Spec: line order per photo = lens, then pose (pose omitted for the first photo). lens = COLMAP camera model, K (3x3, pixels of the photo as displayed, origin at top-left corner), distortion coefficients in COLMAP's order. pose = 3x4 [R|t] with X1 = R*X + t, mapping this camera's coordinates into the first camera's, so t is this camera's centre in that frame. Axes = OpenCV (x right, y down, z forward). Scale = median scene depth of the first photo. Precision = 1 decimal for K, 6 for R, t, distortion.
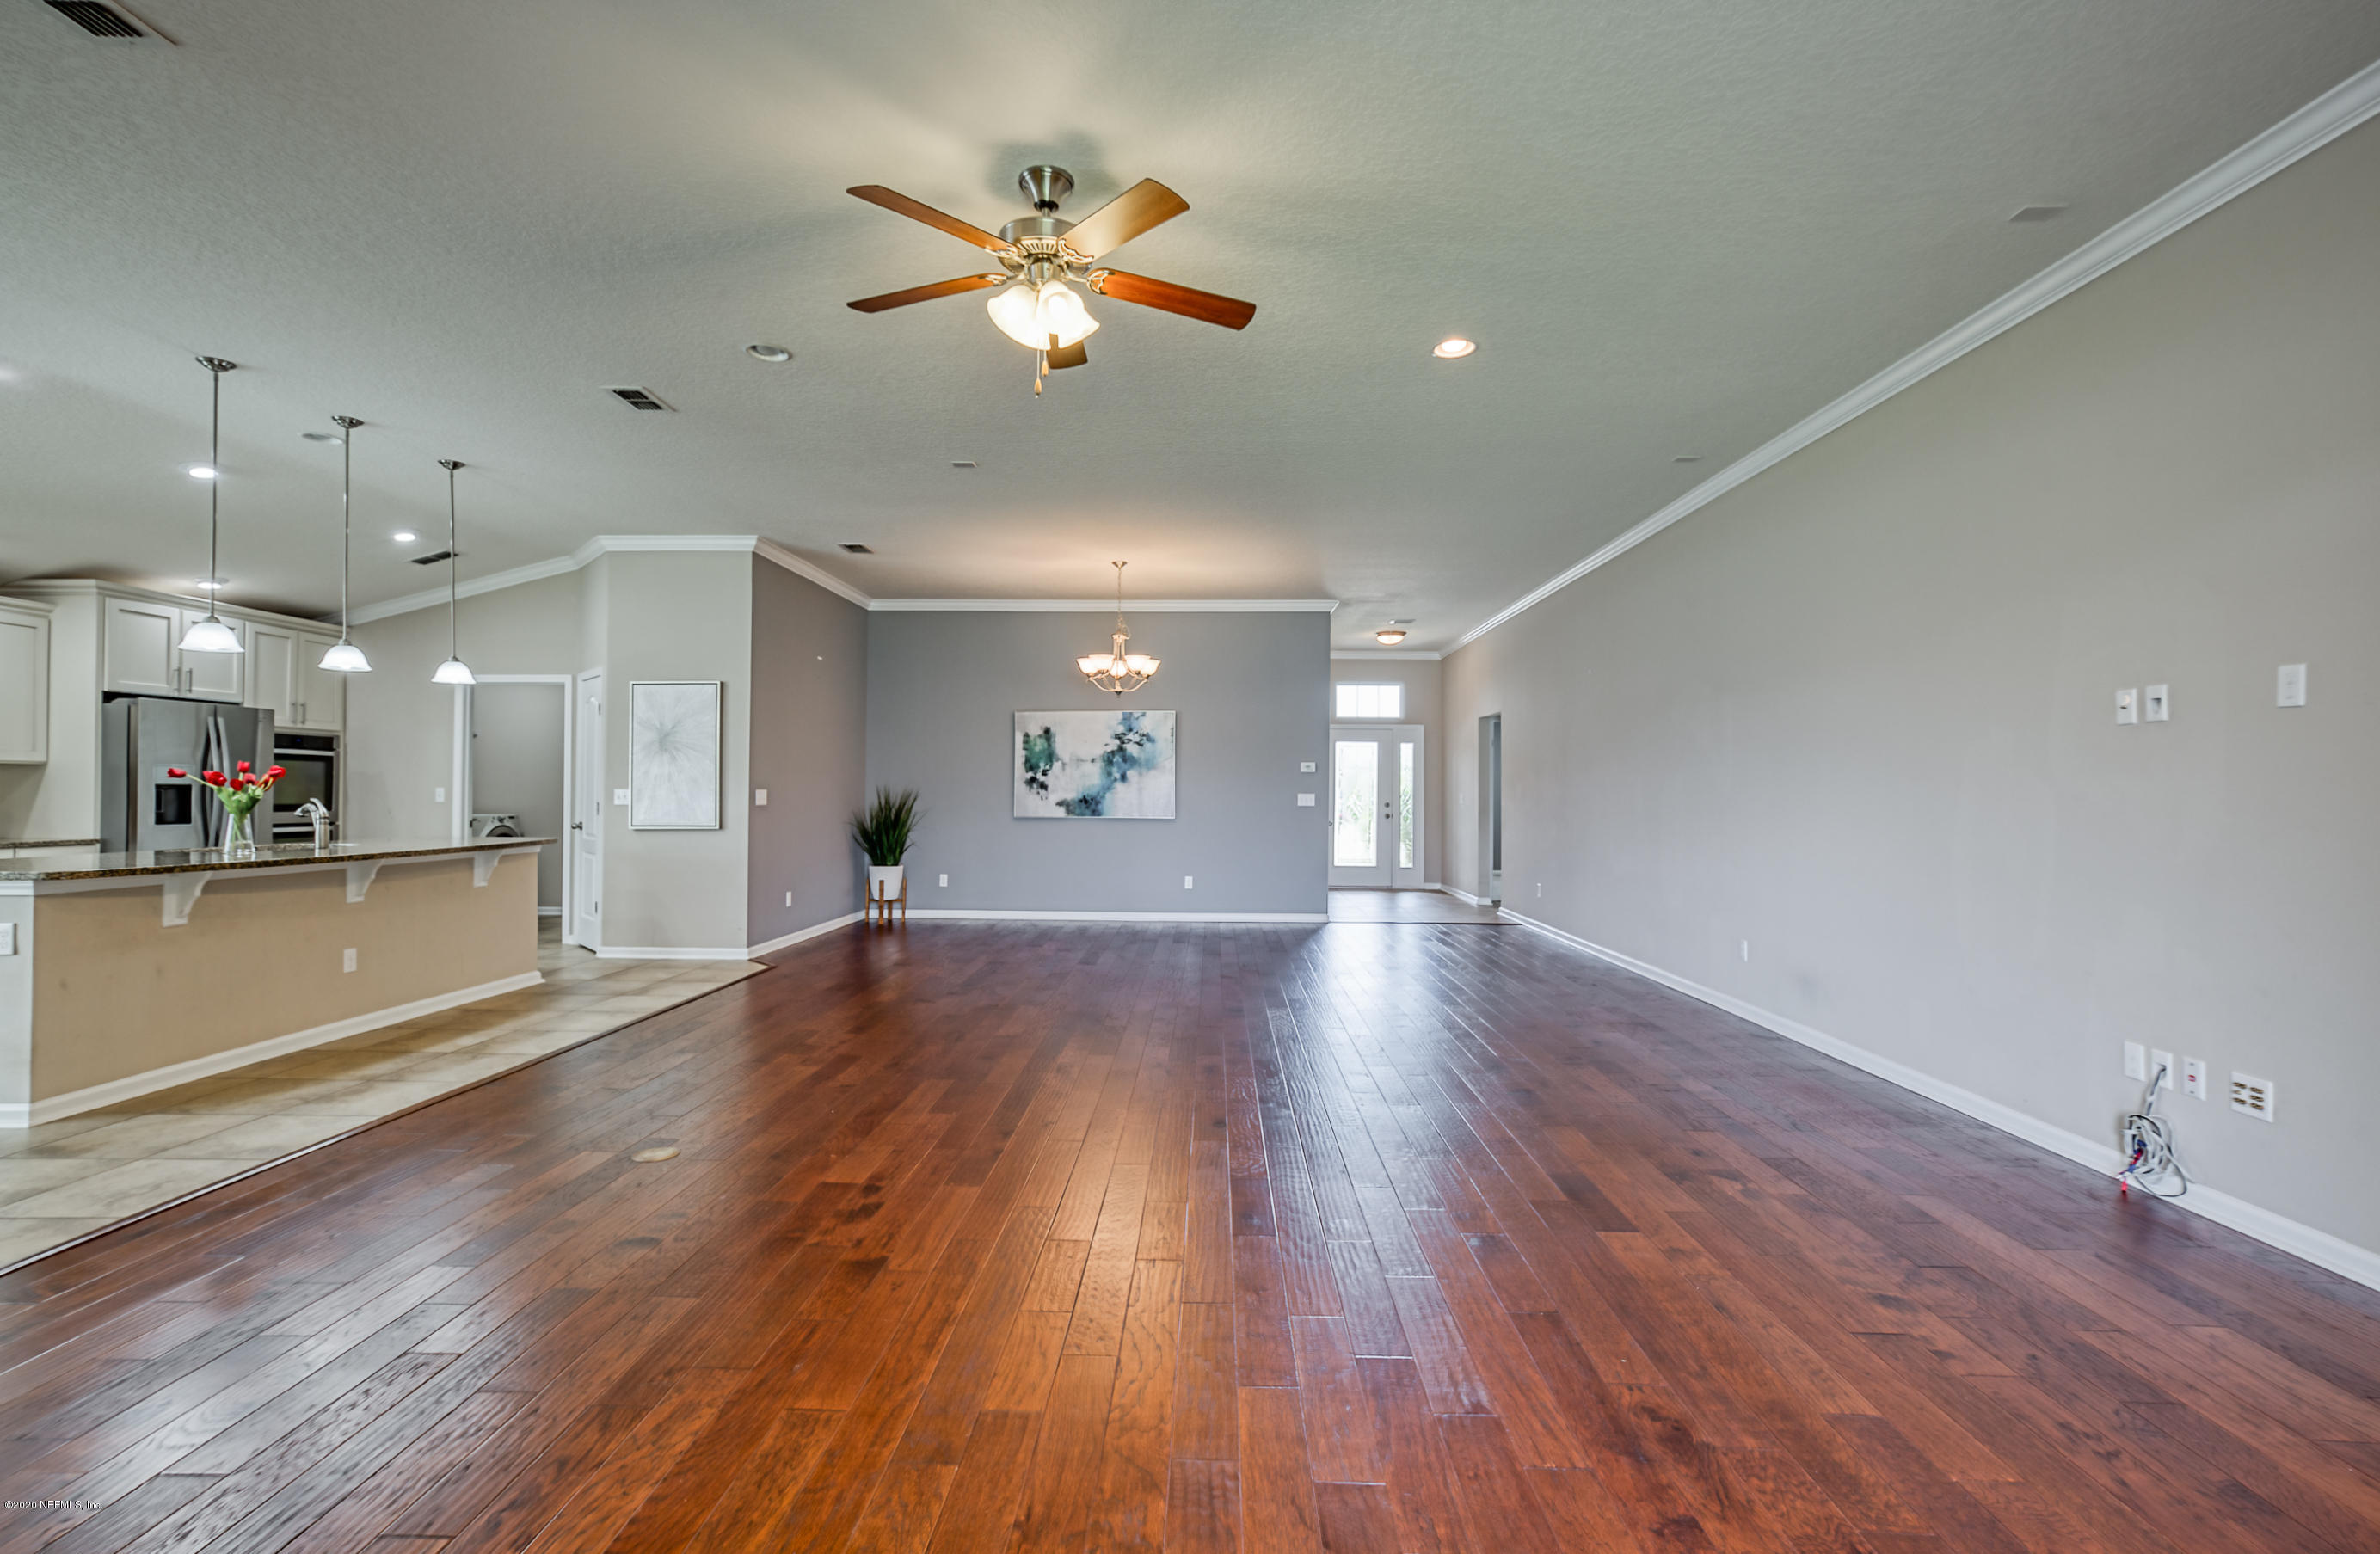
lens RADIAL K [[1046.5, 0, 1171.8], [0, 1046.5, 781.0], [0, 0, 1]] dist [0.013681, 0.002918]
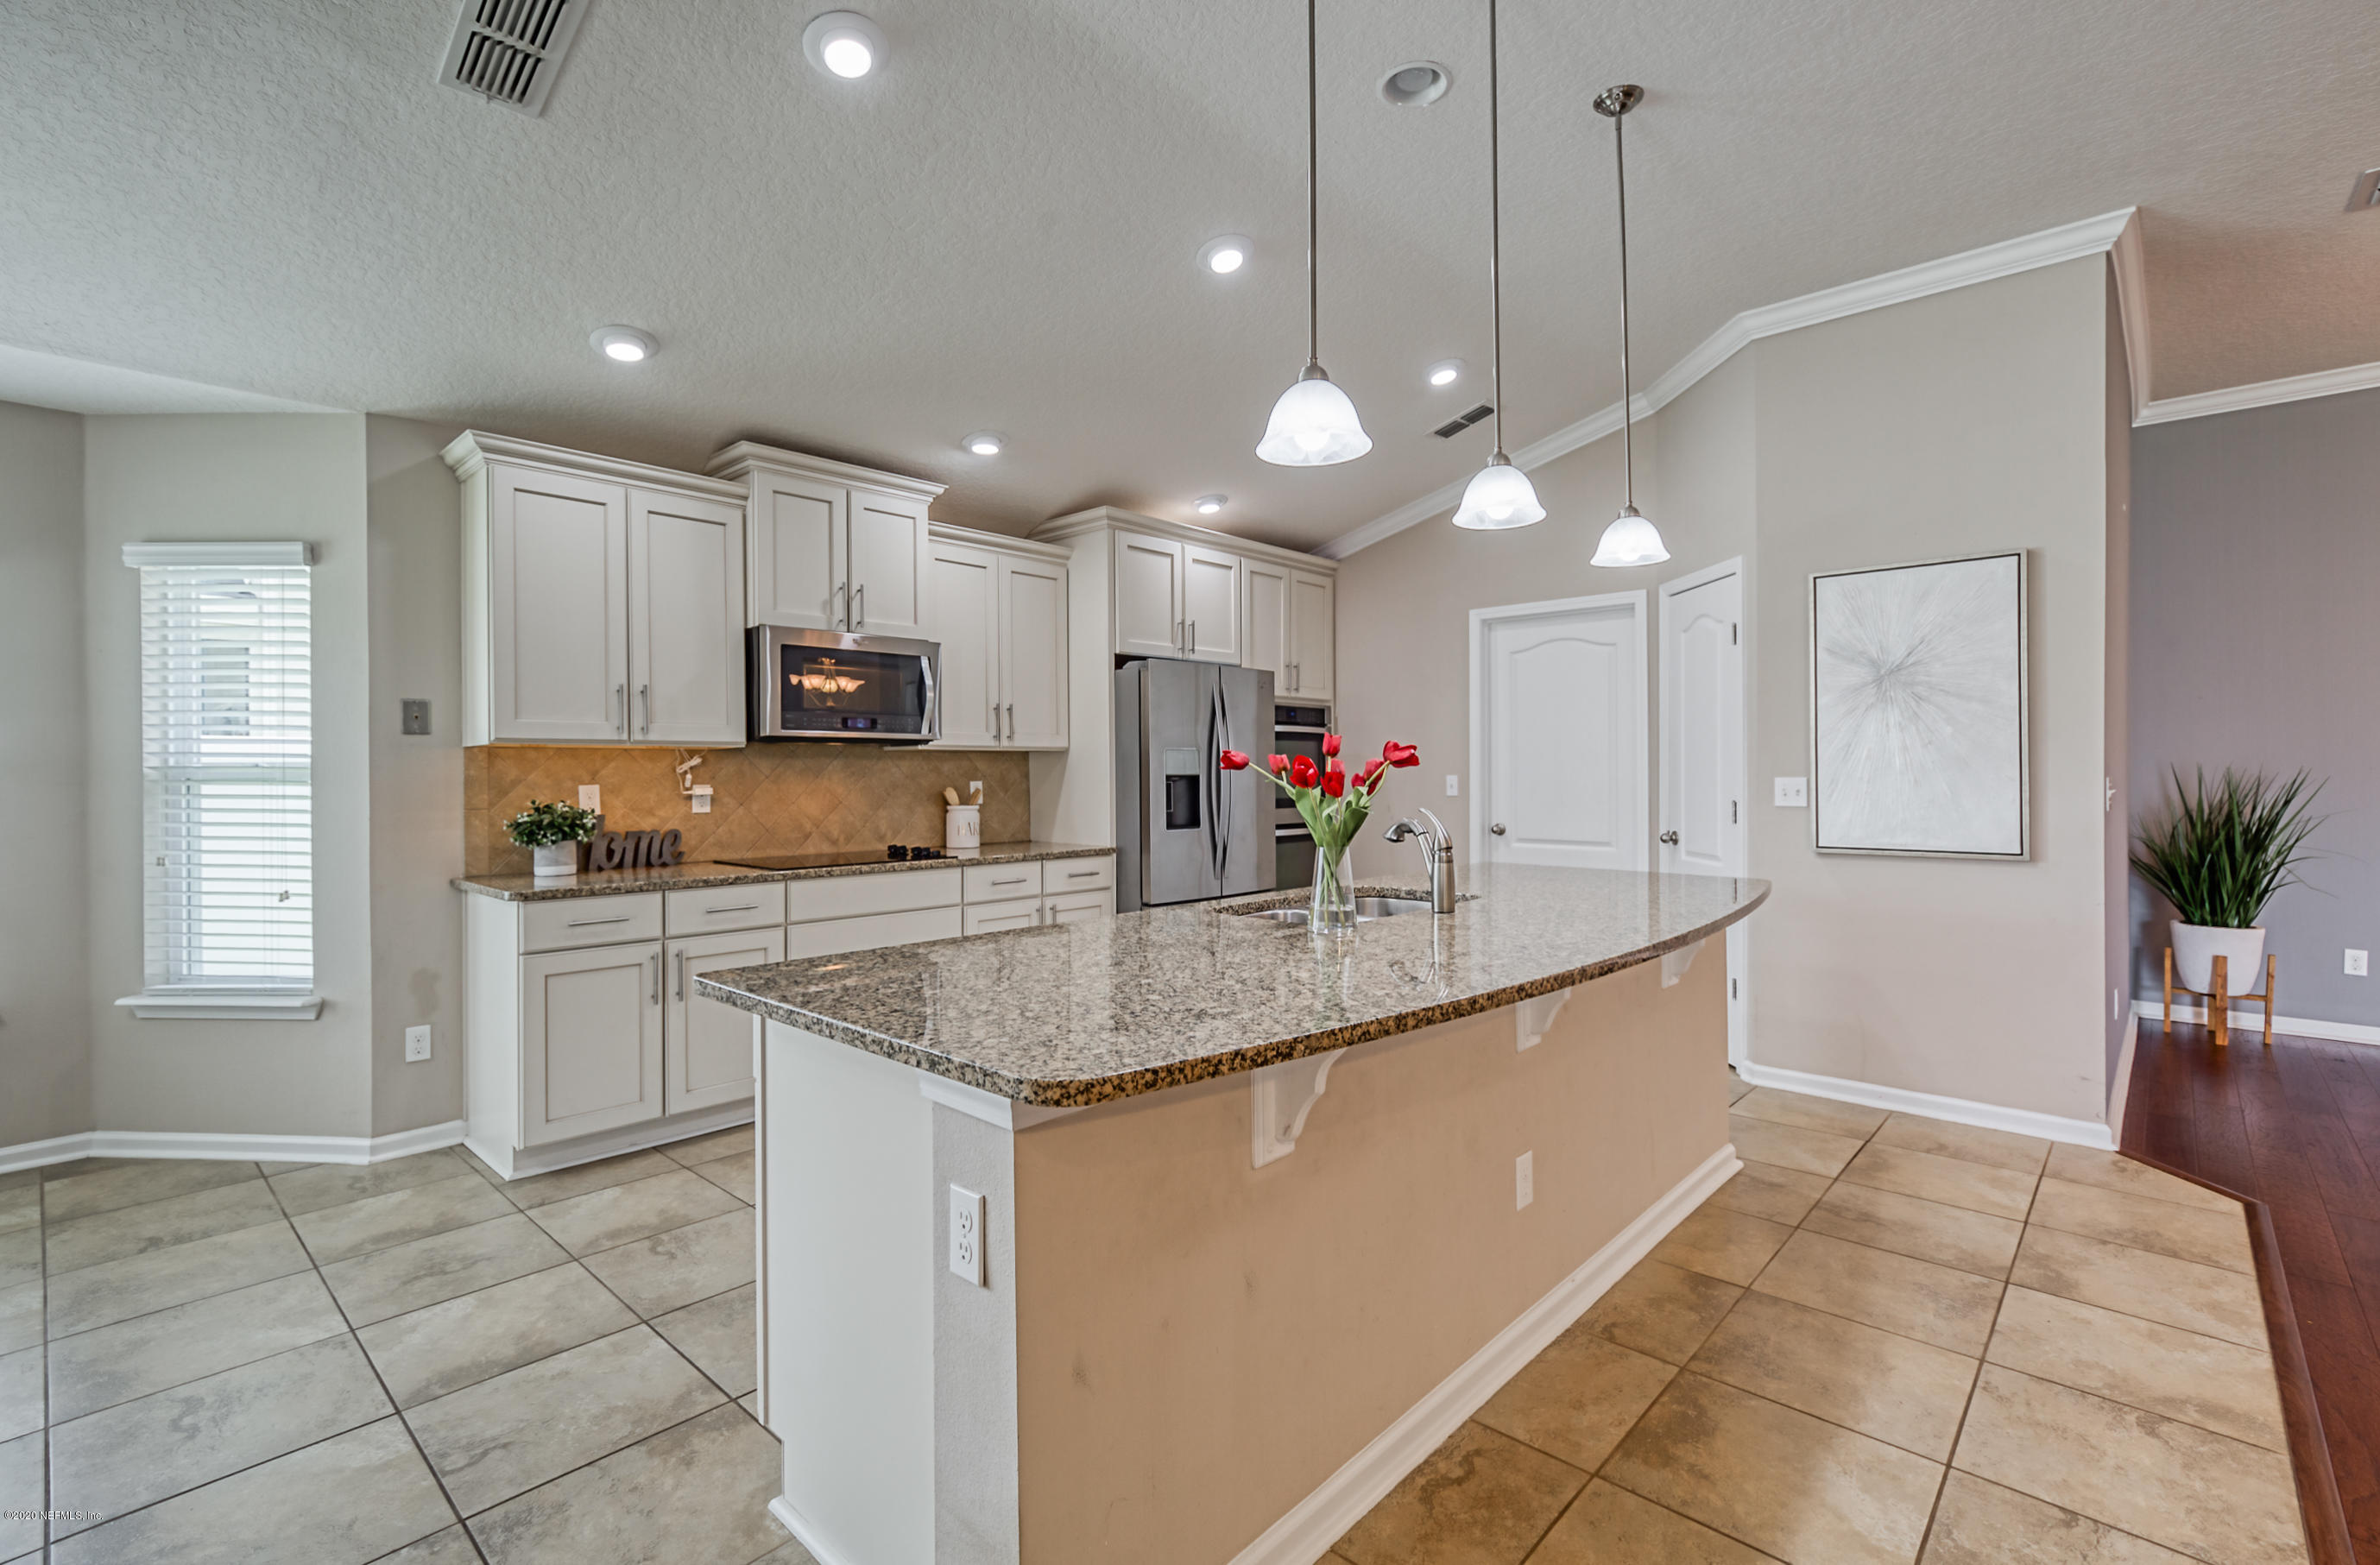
lens RADIAL K [[1071.0, 0, 1207.7], [0, 1071.0, 769.9], [0, 0, 1]] dist [-0.000262, 0.003810]
pose [[0.768767, -0.008941, -0.639467, -0.407678], [0.016837, 0.999839, 0.006262, -0.004231], [0.639308, -0.015580, 0.768793, 0.396931]]
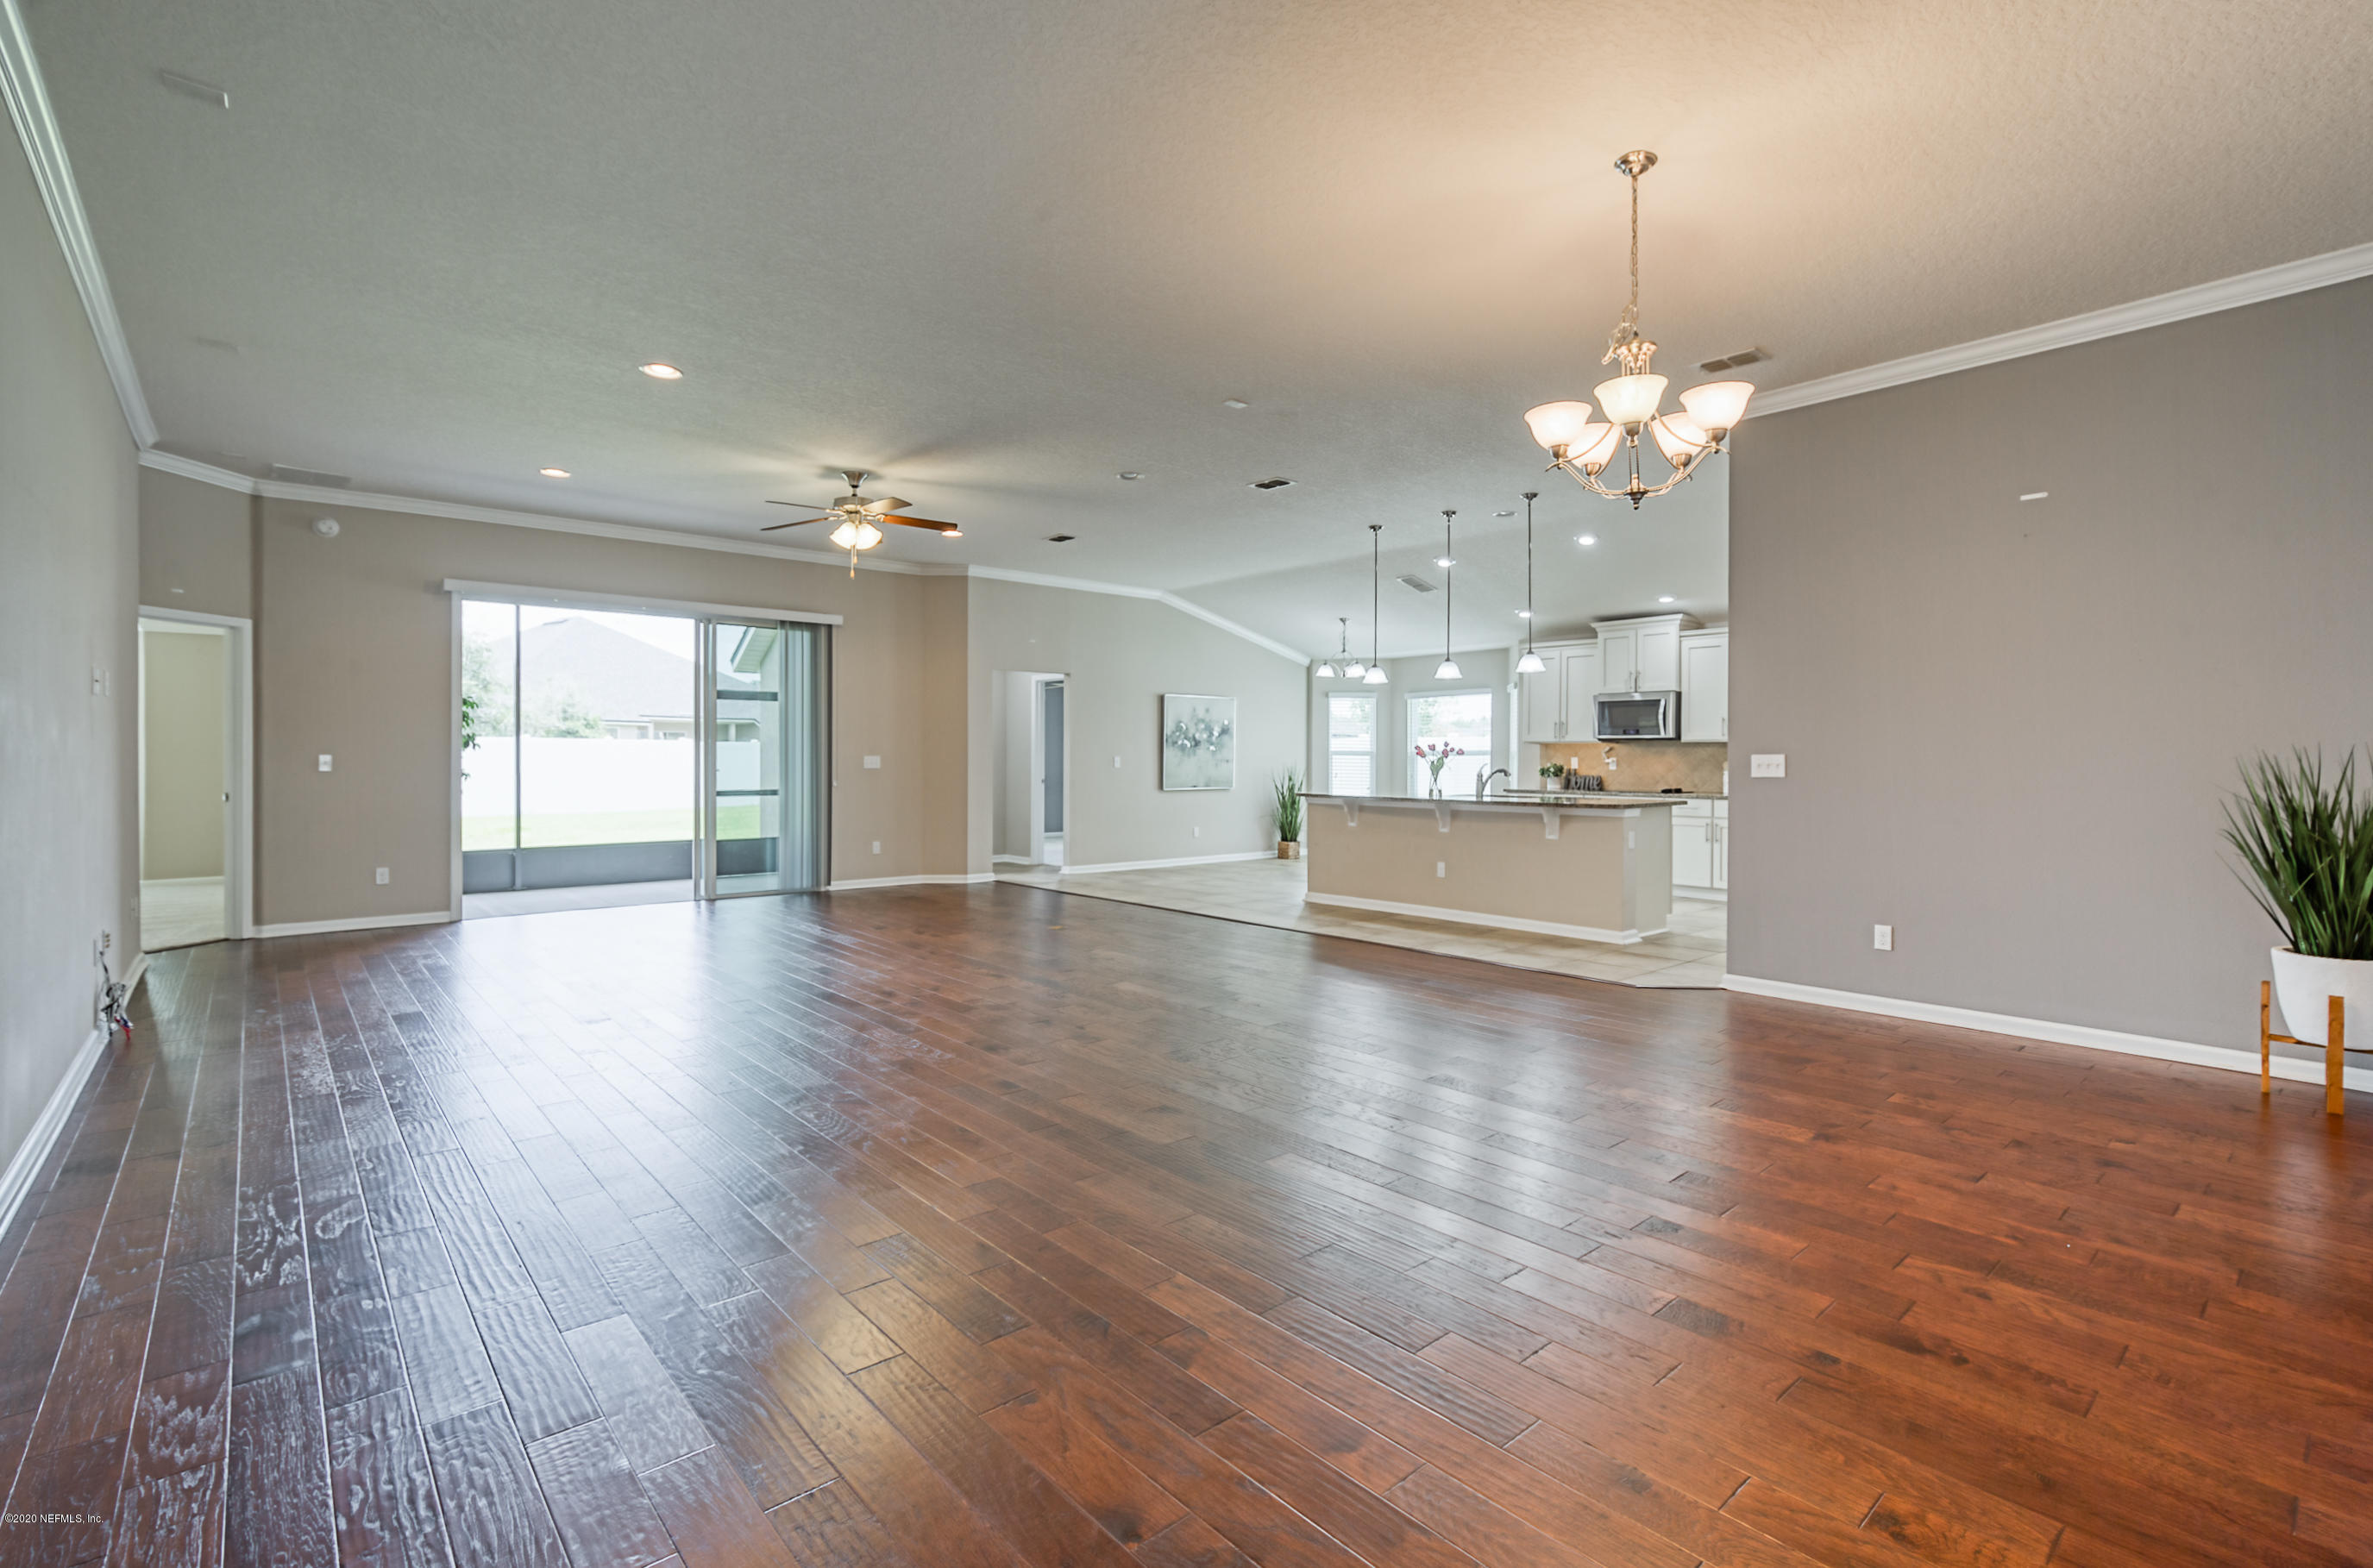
lens RADIAL K [[1067.8, 0, 1196.2], [0, 1067.8, 771.3], [0, 0, 1]] dist [-0.000262, 0.003810]
pose [[-0.718412, 0.000540, -0.695618, 0.378596], [0.000847, 1.000000, -0.000098, 0.019571], [0.695617, -0.000660, -0.718412, 1.280396]]
